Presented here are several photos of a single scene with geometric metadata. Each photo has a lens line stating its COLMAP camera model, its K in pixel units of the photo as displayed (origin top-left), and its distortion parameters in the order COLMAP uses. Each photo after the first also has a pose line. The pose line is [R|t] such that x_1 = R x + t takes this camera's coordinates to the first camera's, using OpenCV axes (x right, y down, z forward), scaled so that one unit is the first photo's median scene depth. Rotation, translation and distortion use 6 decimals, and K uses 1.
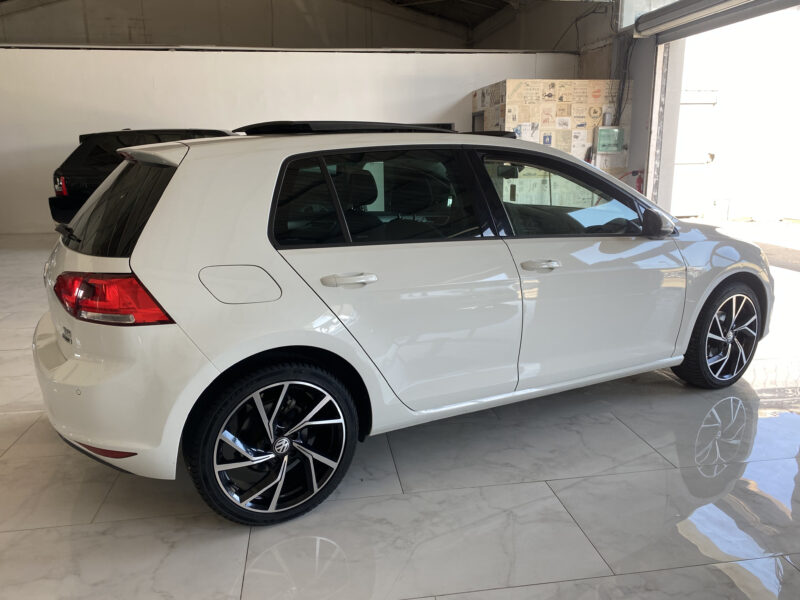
lens RADIAL K [[611.1, 0, 400.0], [0, 611.1, 300.0], [0, 0, 1]] dist [0.012577, -0.012048]
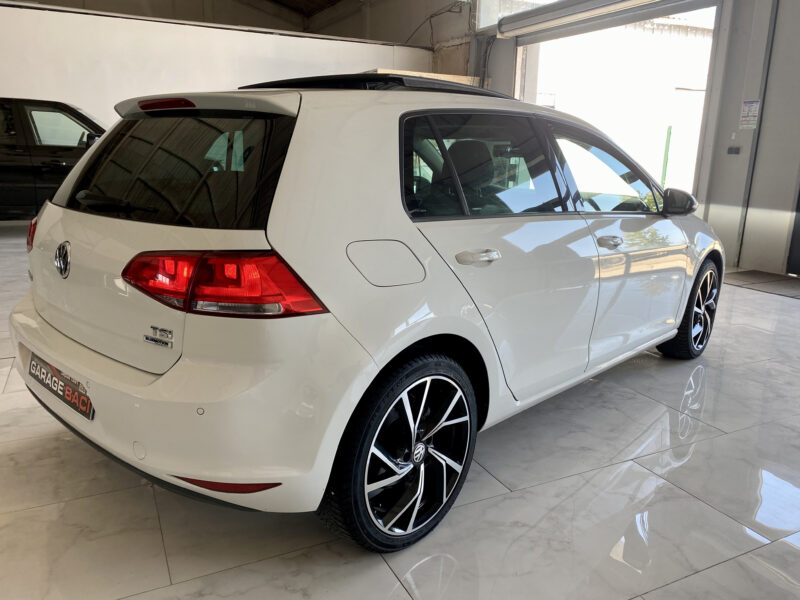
lens RADIAL K [[611.1, 0, 400.0], [0, 611.1, 300.0], [0, 0, 1]] dist [0.012577, -0.012048]
pose [[0.952084, -0.039396, 0.303290, -0.461849], [0.037619, 0.999224, 0.011702, 0.014487], [-0.303515, 0.000269, 0.952826, 0.195891]]
